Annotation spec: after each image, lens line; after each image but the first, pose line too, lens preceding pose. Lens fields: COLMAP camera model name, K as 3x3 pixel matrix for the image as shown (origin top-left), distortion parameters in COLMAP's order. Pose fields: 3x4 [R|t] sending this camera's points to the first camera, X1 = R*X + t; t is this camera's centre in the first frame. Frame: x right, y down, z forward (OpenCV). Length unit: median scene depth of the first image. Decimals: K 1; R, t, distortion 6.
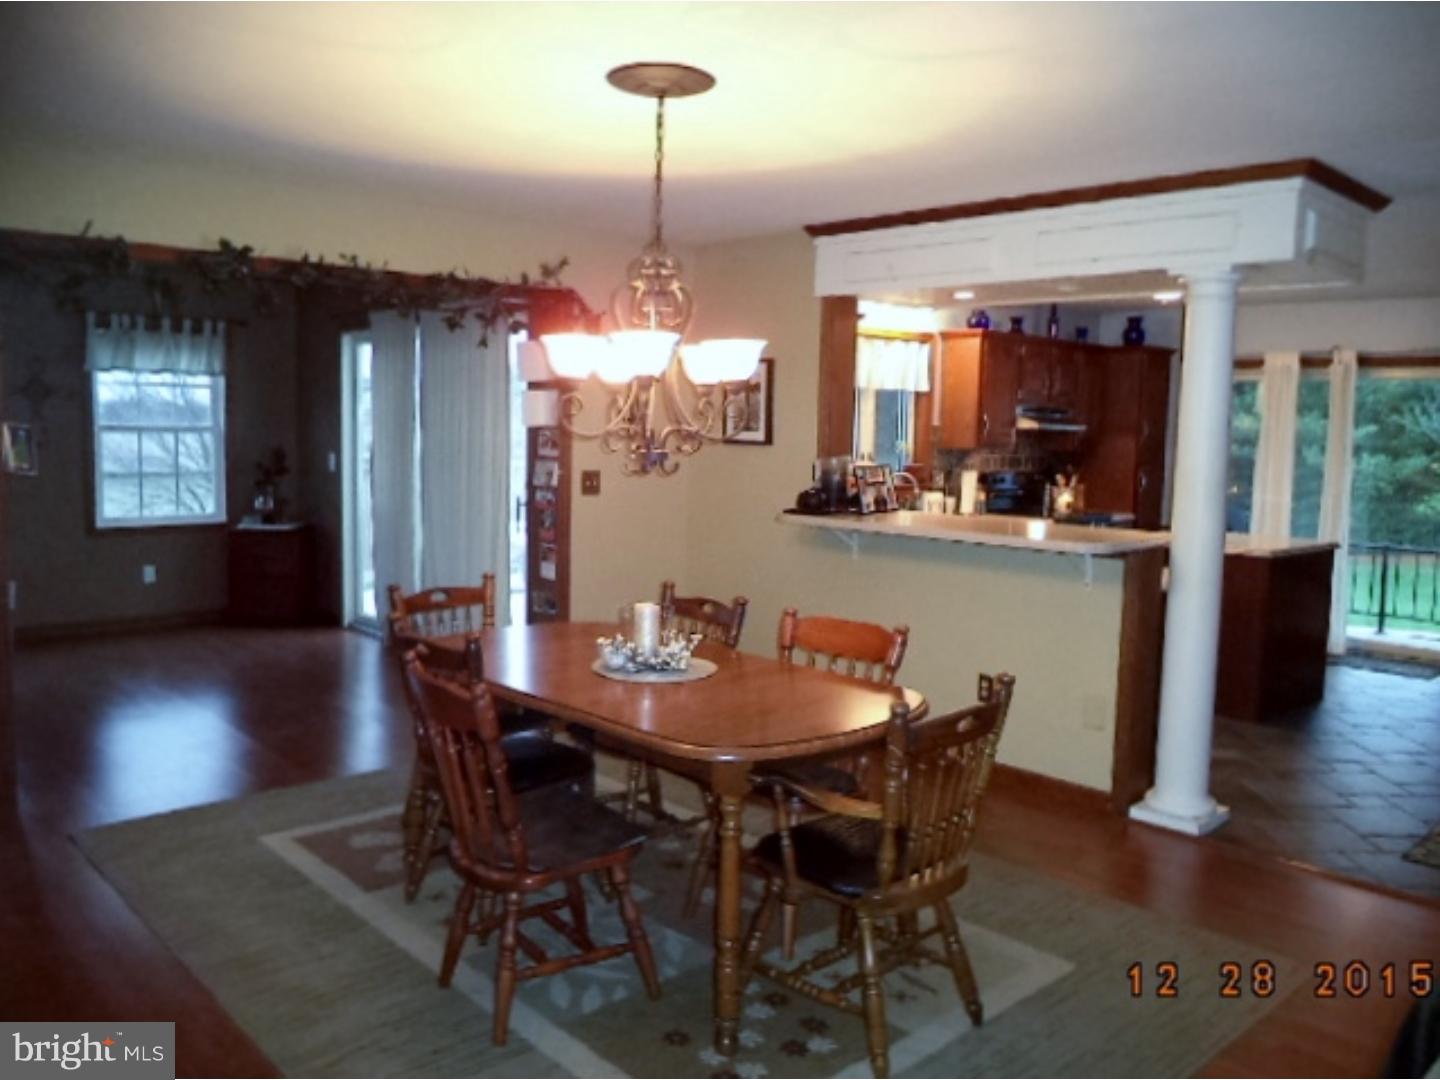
lens RADIAL K [[1159.2, 0, 720.0], [0, 1159.2, 540.0], [0, 0, 1]] dist [-0.025069, -0.010615]
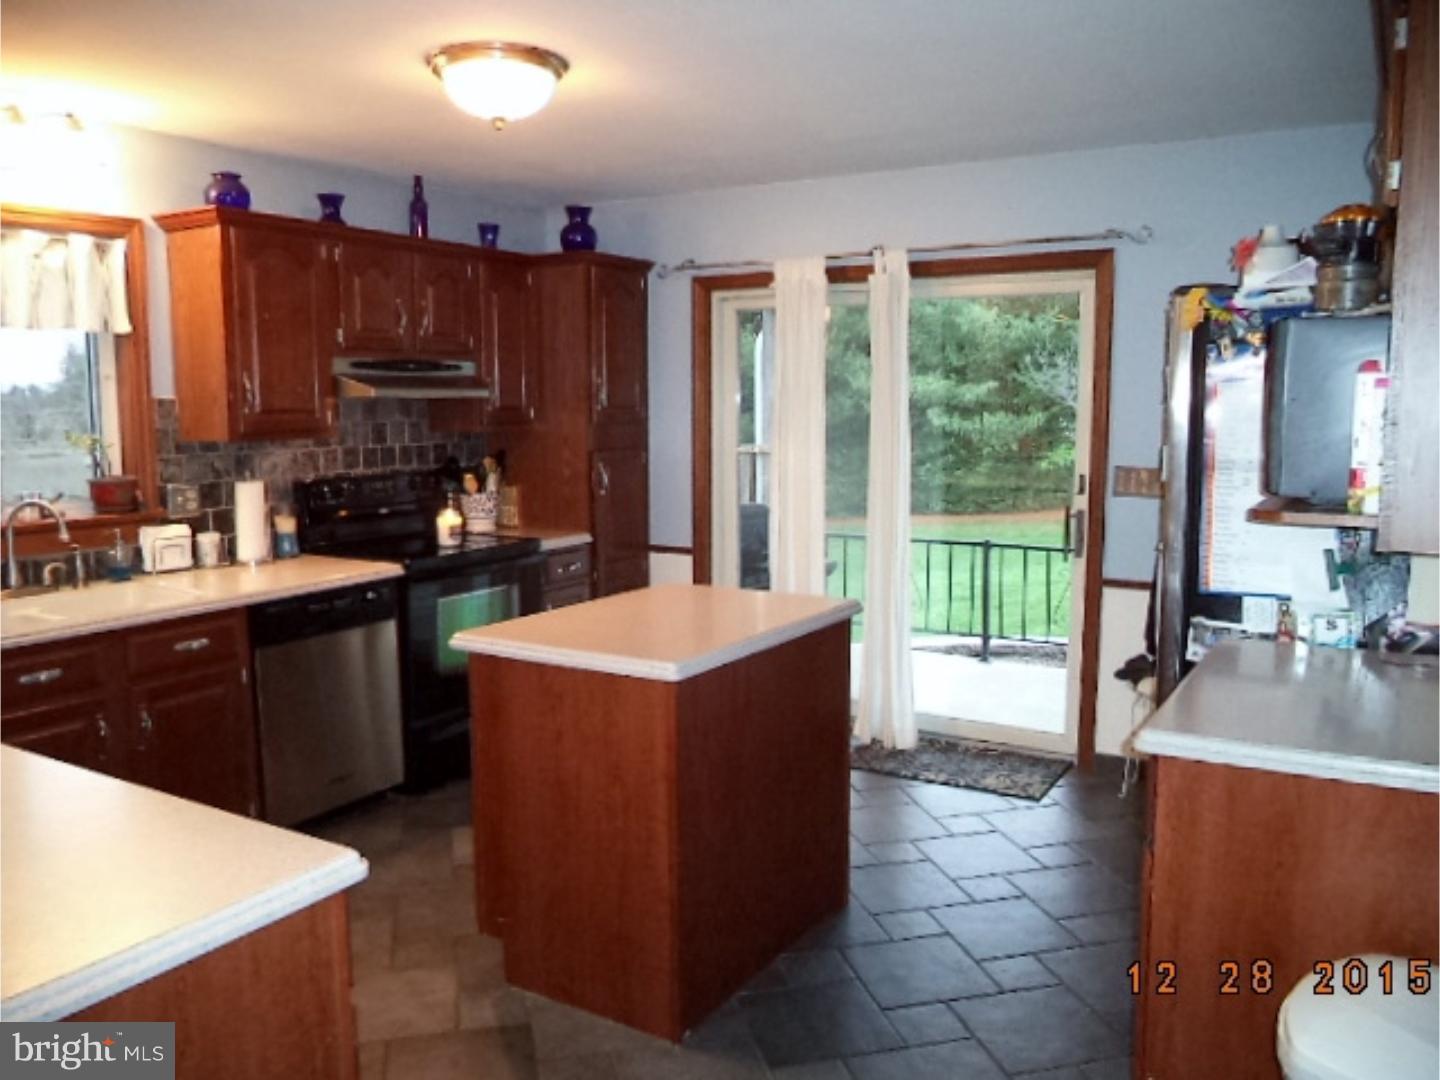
lens RADIAL K [[1159.2, 0, 720.0], [0, 1159.2, 540.0], [0, 0, 1]] dist [-0.025069, -0.010615]
pose [[0.961328, -0.060634, 0.268649, 0.374163], [0.054054, 0.998031, 0.031830, -0.050563], [-0.270050, -0.016078, 0.962712, 0.573972]]
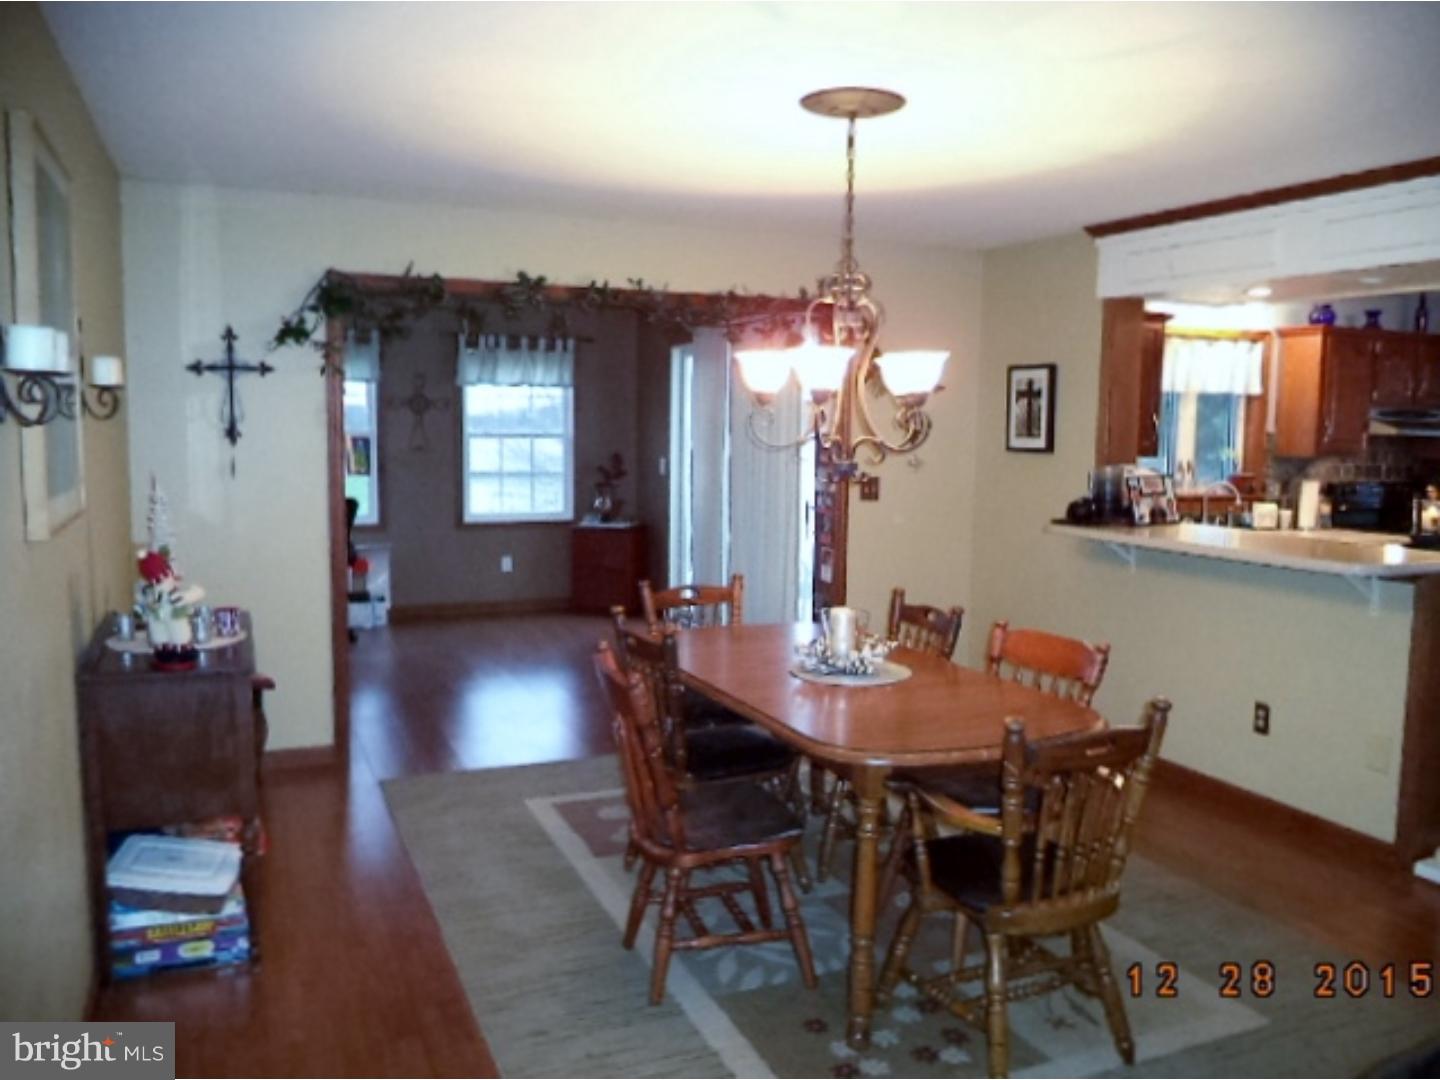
lens RADIAL K [[1159.2, 0, 720.0], [0, 1159.2, 540.0], [0, 0, 1]] dist [-0.025069, -0.010615]
pose [[0.943989, 0.026564, -0.328905, 0.101704], [-0.027284, 0.999625, 0.002427, -0.003533], [0.328846, 0.006683, 0.944360, -0.007488]]
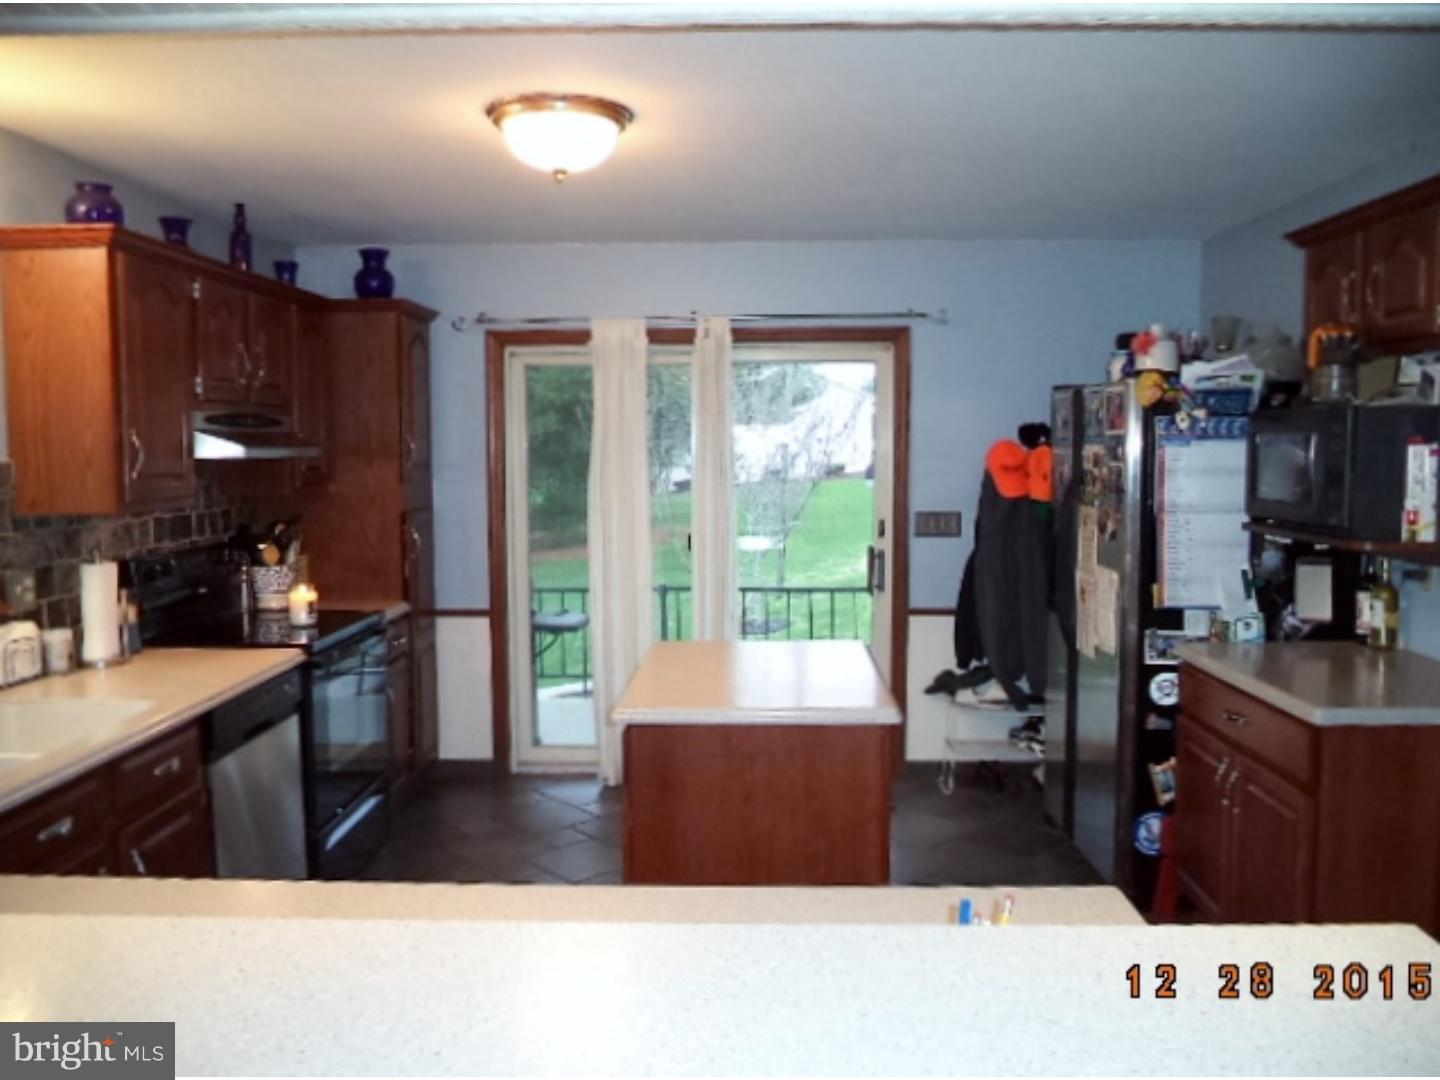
lens RADIAL K [[1159.2, 0, 720.0], [0, 1159.2, 540.0], [0, 0, 1]] dist [-0.025069, -0.010615]
pose [[0.699947, -0.086975, 0.708879, 0.099978], [0.092913, 0.995211, 0.030364, -0.079371], [-0.708125, 0.044611, 0.704676, 0.714076]]
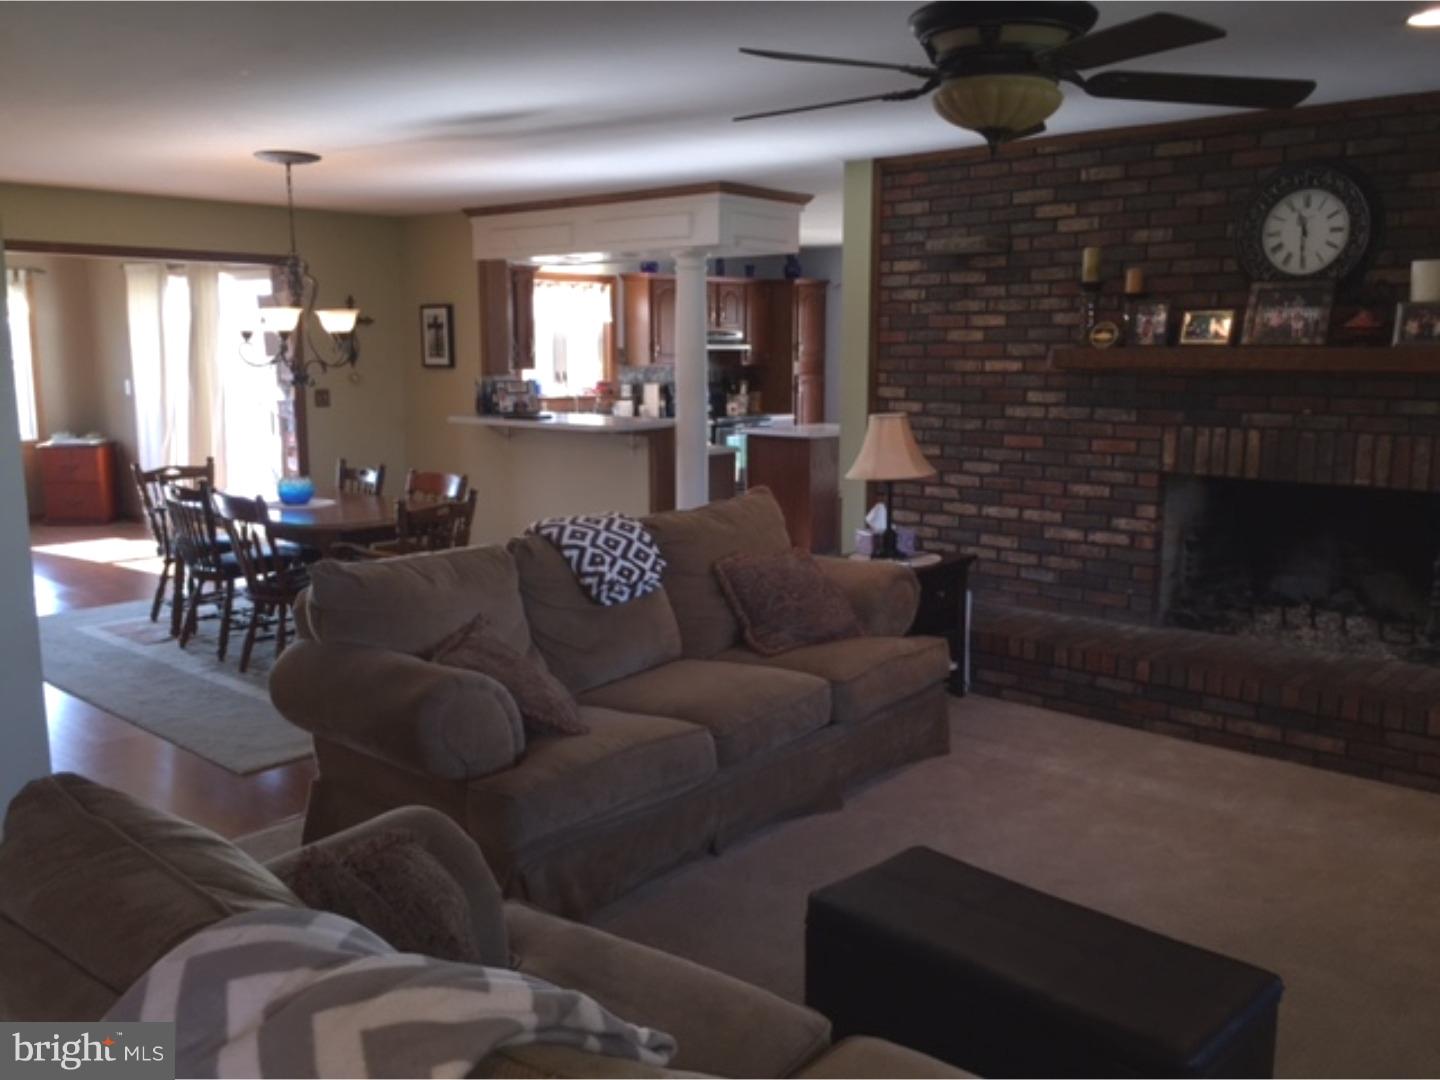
lens RADIAL K [[1227.6, 0, 720.0], [0, 1227.6, 540.0], [0, 0, 1]] dist [0.085844, -0.129716]
pose [[0.995124, -0.038549, 0.090791, 0.216898], [0.033128, 0.997620, 0.060474, 0.044804], [-0.092906, -0.057172, 0.994032, -0.505235]]
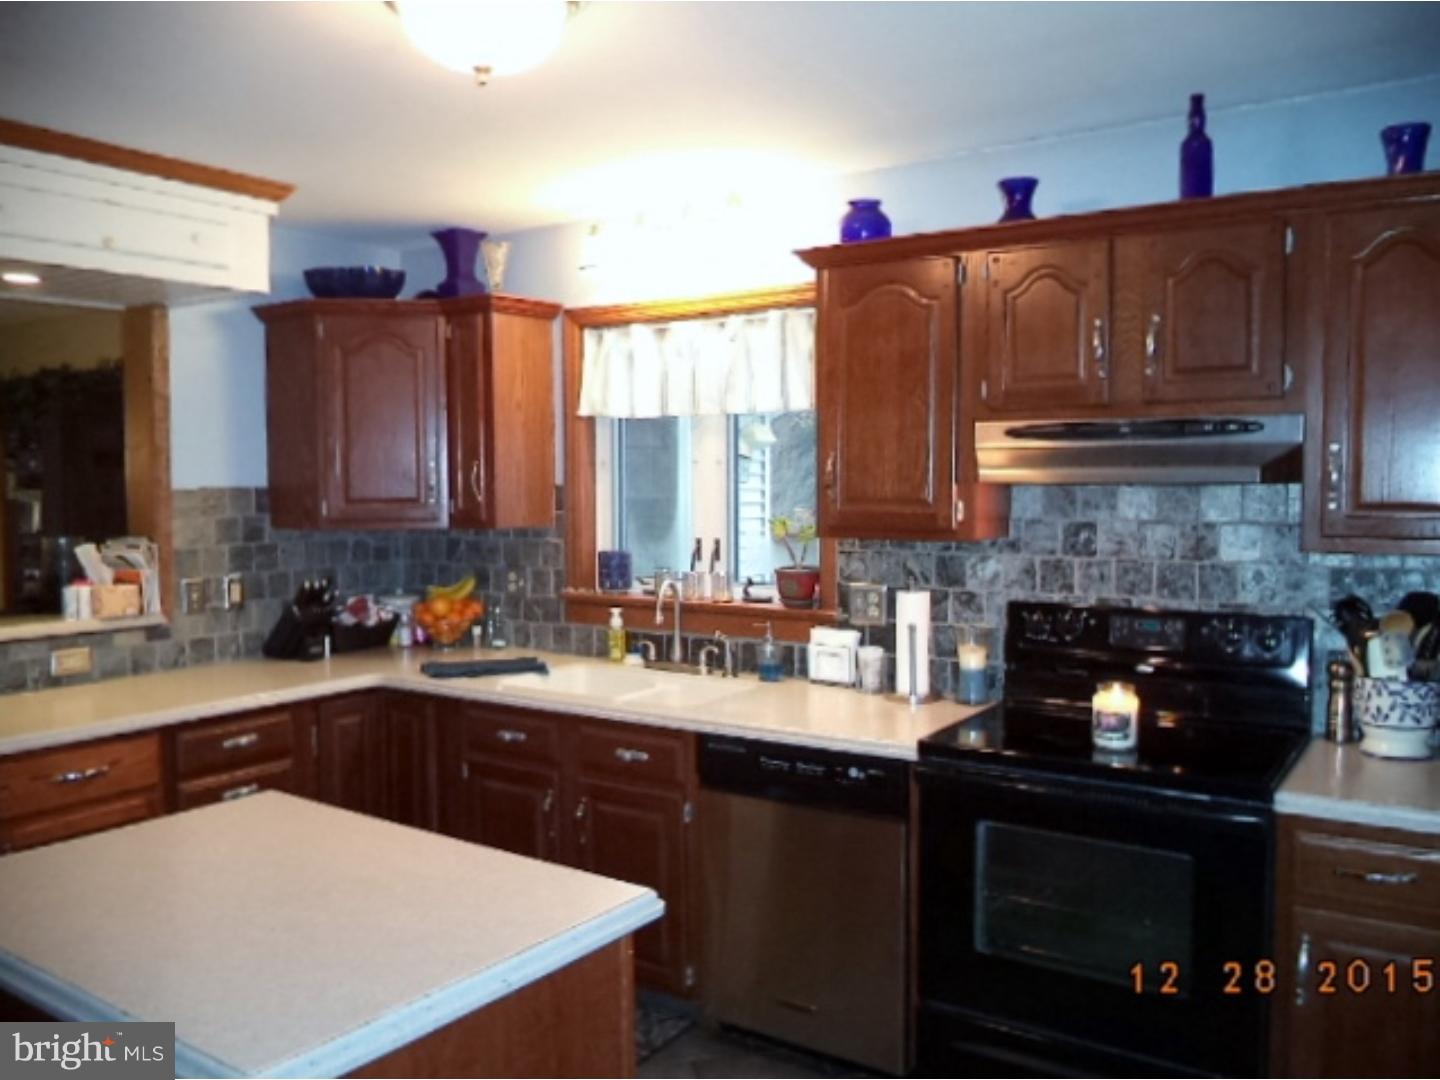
lens RADIAL K [[1159.2, 0, 720.0], [0, 1159.2, 540.0], [0, 0, 1]] dist [-0.025069, -0.010615]
pose [[0.225126, 0.022985, -0.974059, 0.803638], [-0.088142, 0.996103, 0.003133, -0.097318], [0.970335, 0.085150, 0.226274, 1.123856]]
